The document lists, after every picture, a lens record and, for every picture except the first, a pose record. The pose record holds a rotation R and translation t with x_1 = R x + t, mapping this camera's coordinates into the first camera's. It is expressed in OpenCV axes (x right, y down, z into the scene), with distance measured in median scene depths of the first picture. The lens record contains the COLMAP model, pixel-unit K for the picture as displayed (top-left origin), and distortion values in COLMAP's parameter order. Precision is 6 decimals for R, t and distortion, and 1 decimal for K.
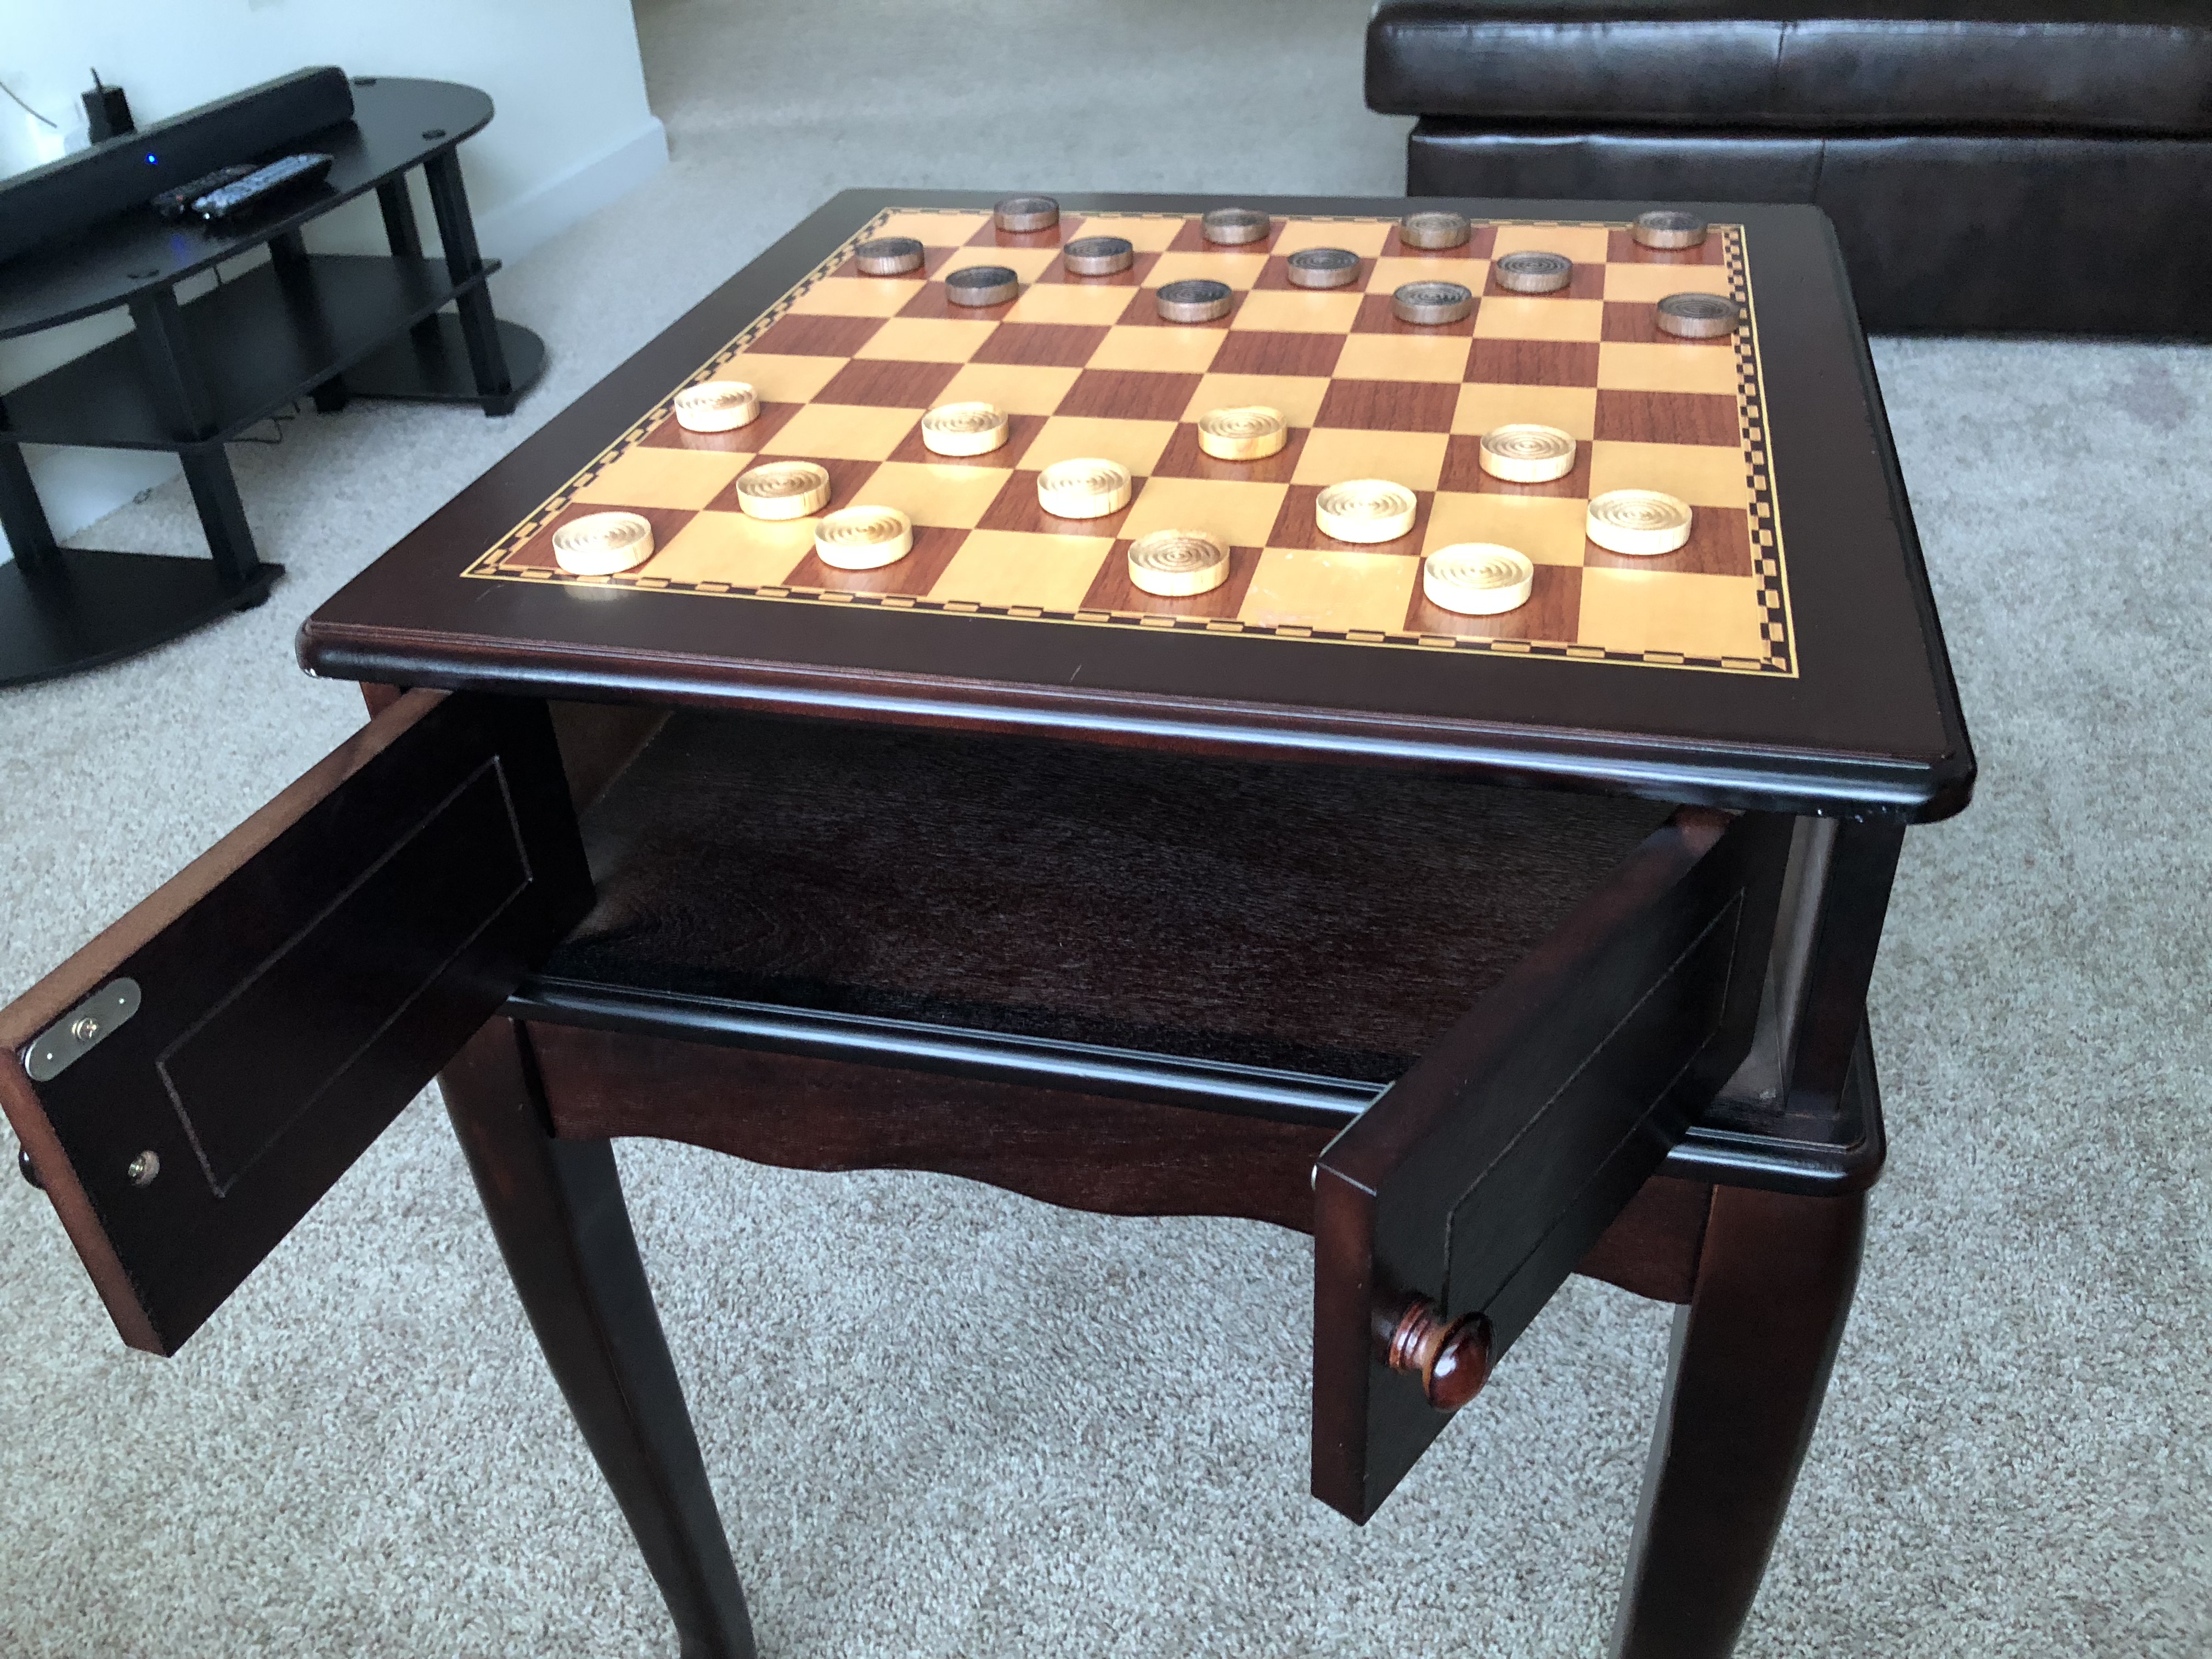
lens RADIAL K [[1836.2, 0, 1108.0], [0, 1836.2, 829.2], [0, 0, 1]] dist [0.024659, -0.016661]
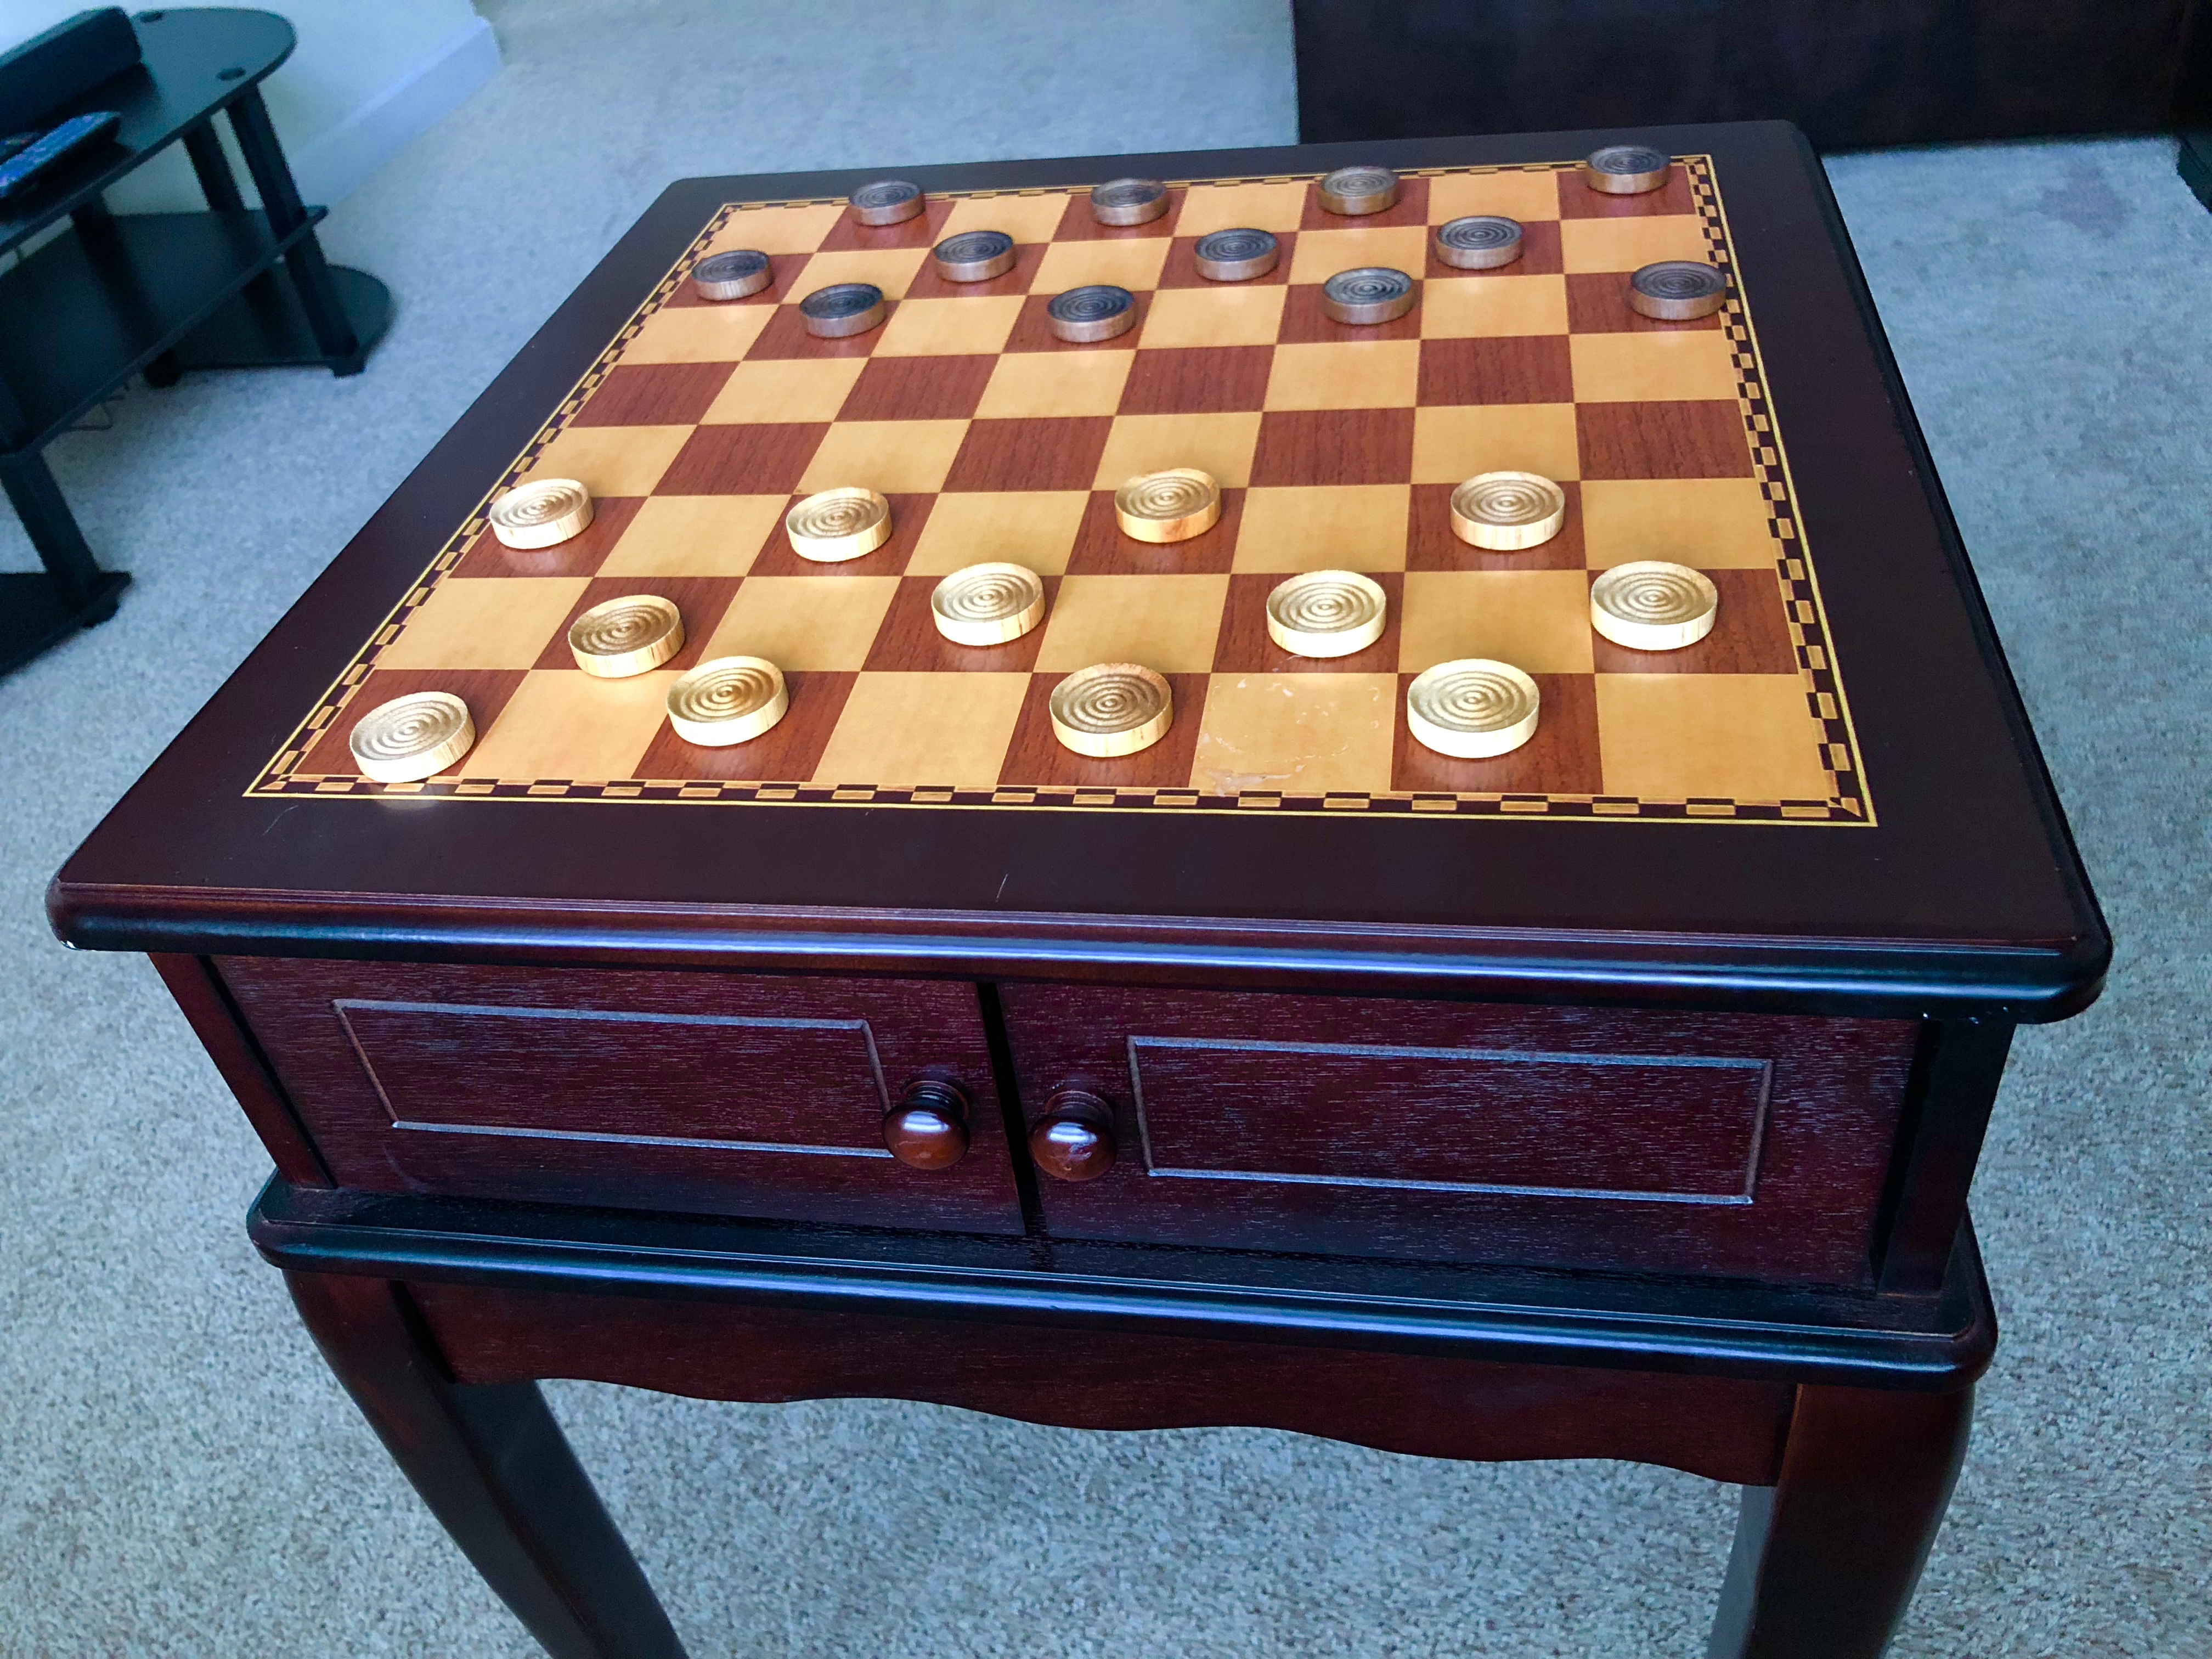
lens RADIAL K [[1836.2, 0, 1116.3], [0, 1836.2, 831.0], [0, 0, 1]] dist [0.024659, -0.016661]
pose [[0.994514, -0.099432, 0.032474, 0.004930], [0.096437, 0.991831, 0.083499, -0.091071], [-0.040511, -0.079909, 0.995979, 0.097269]]
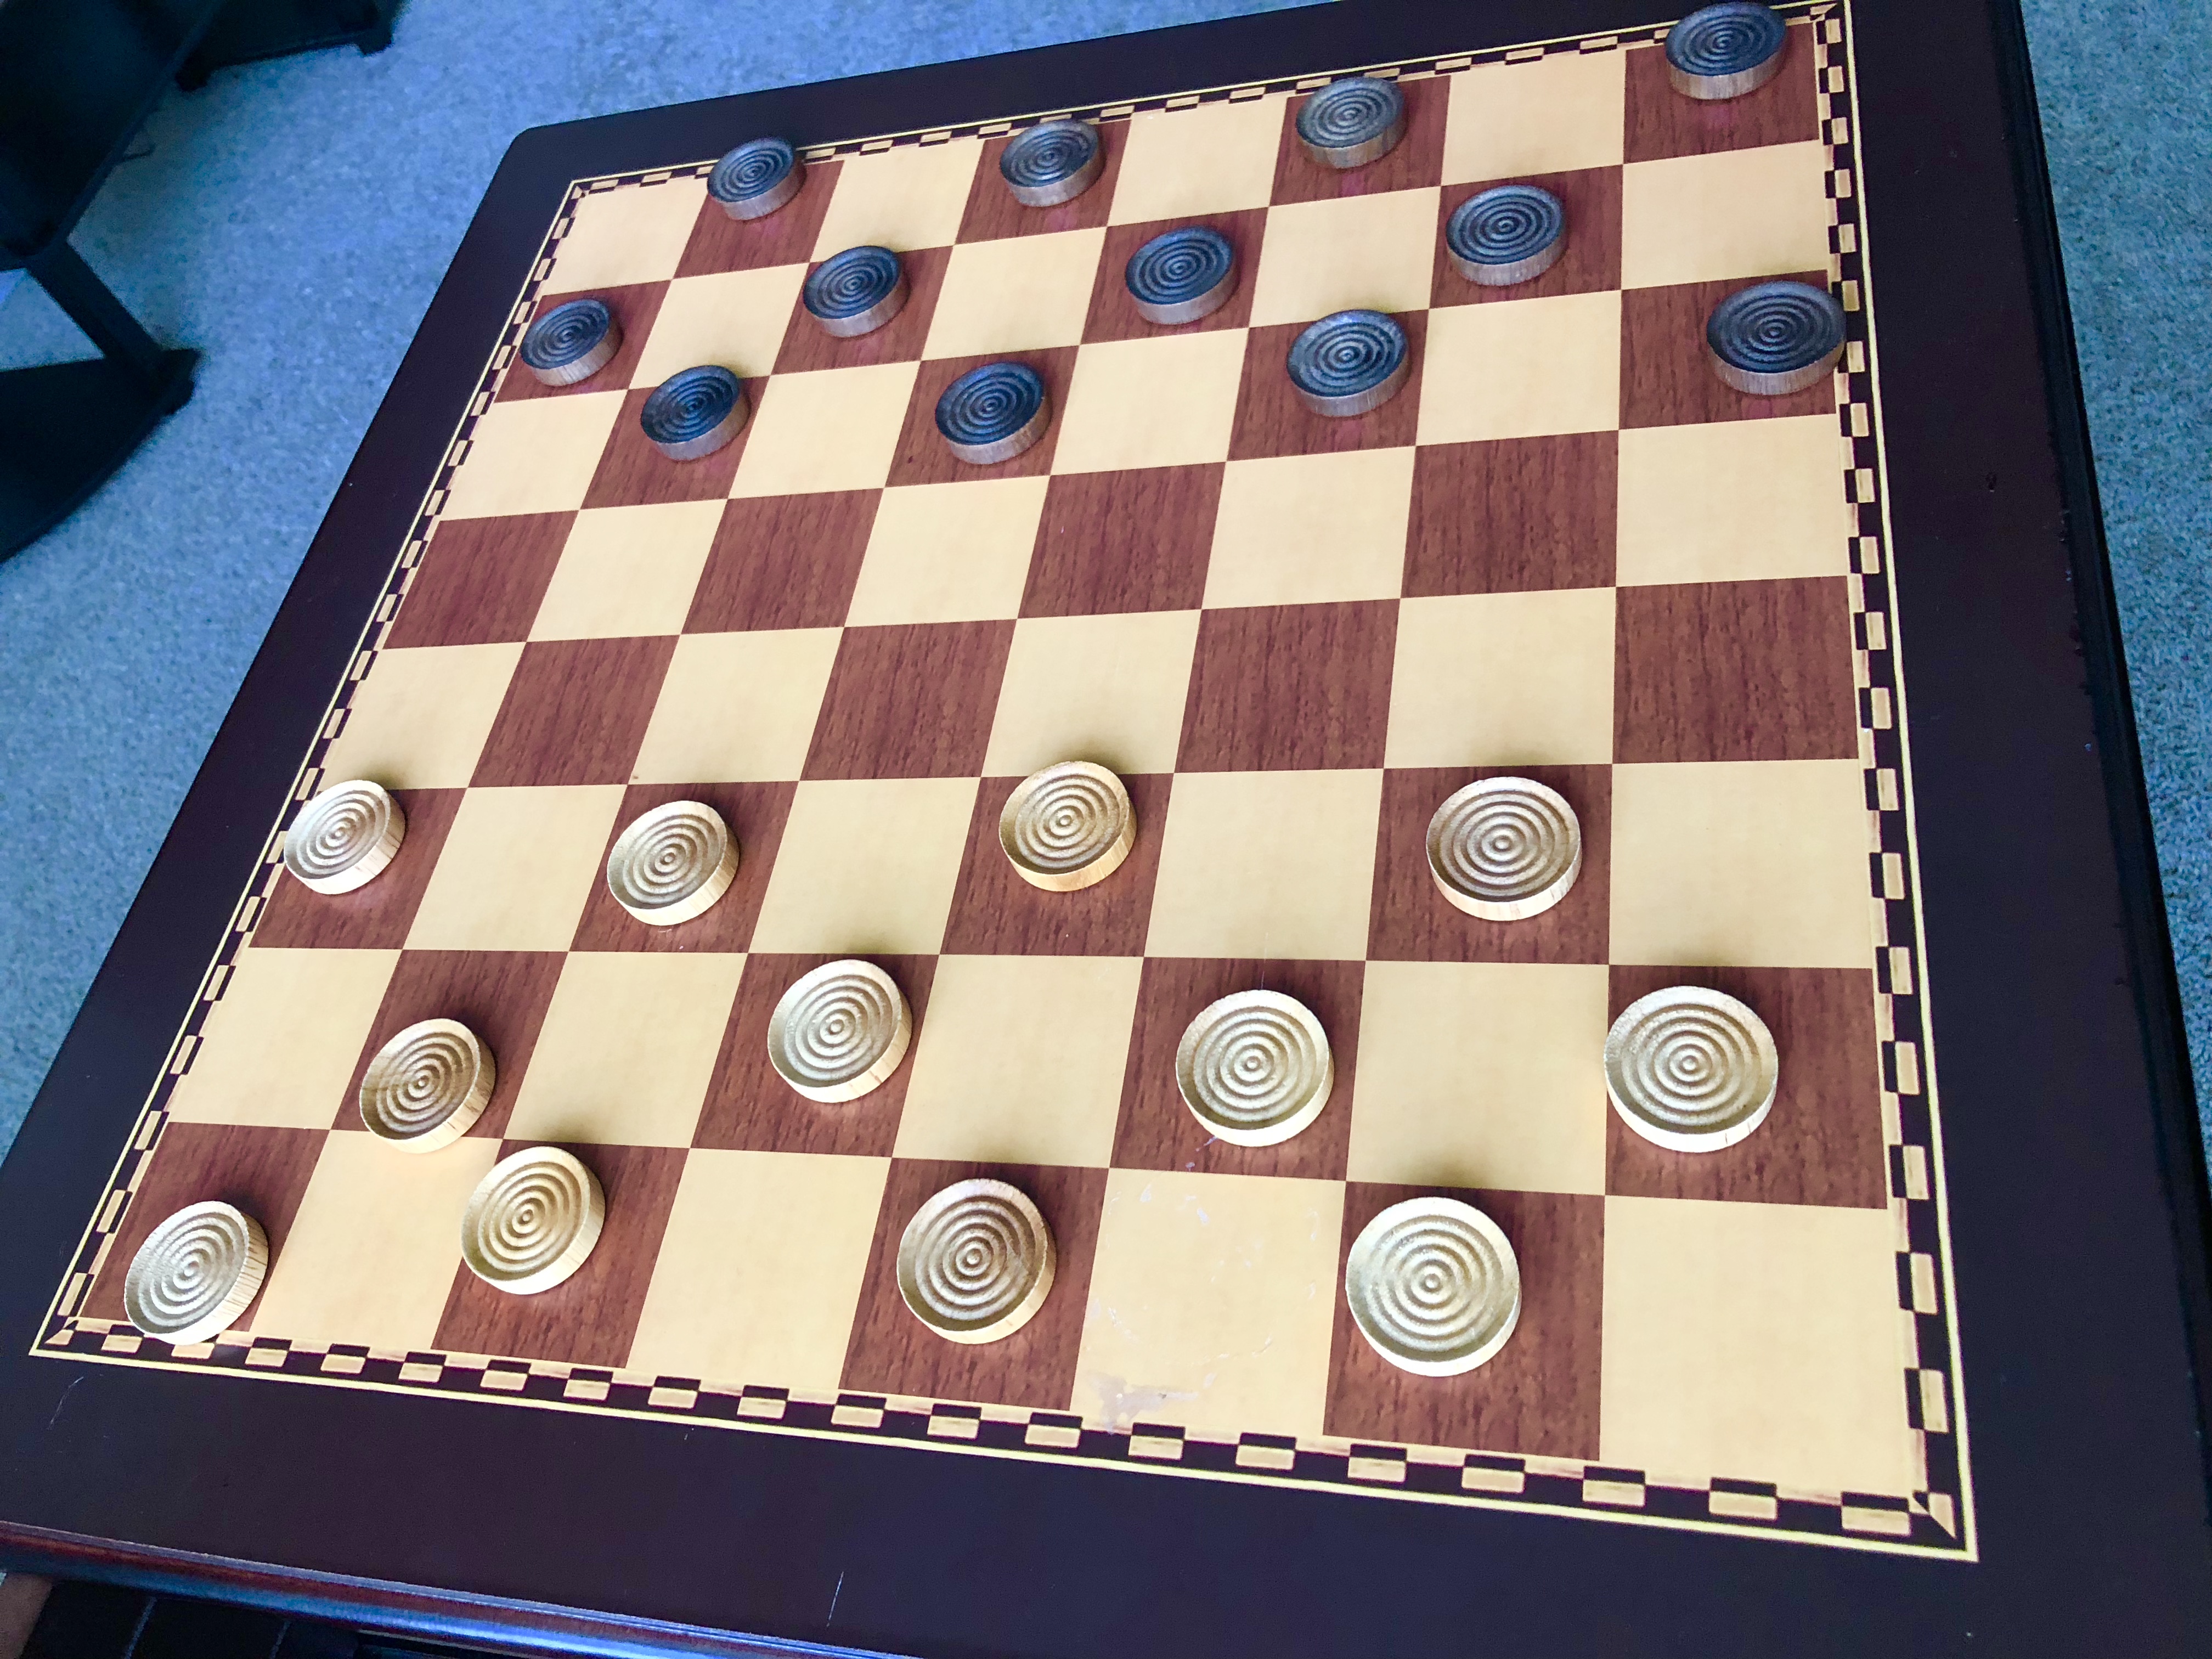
lens RADIAL K [[1836.2, 0, 1113.4], [0, 1836.2, 832.8], [0, 0, 1]] dist [0.024659, -0.016661]
pose [[0.972049, -0.189365, -0.138785, 0.116083], [0.226721, 0.910655, 0.345407, -0.282474], [0.060977, -0.367218, 0.928134, 0.259226]]
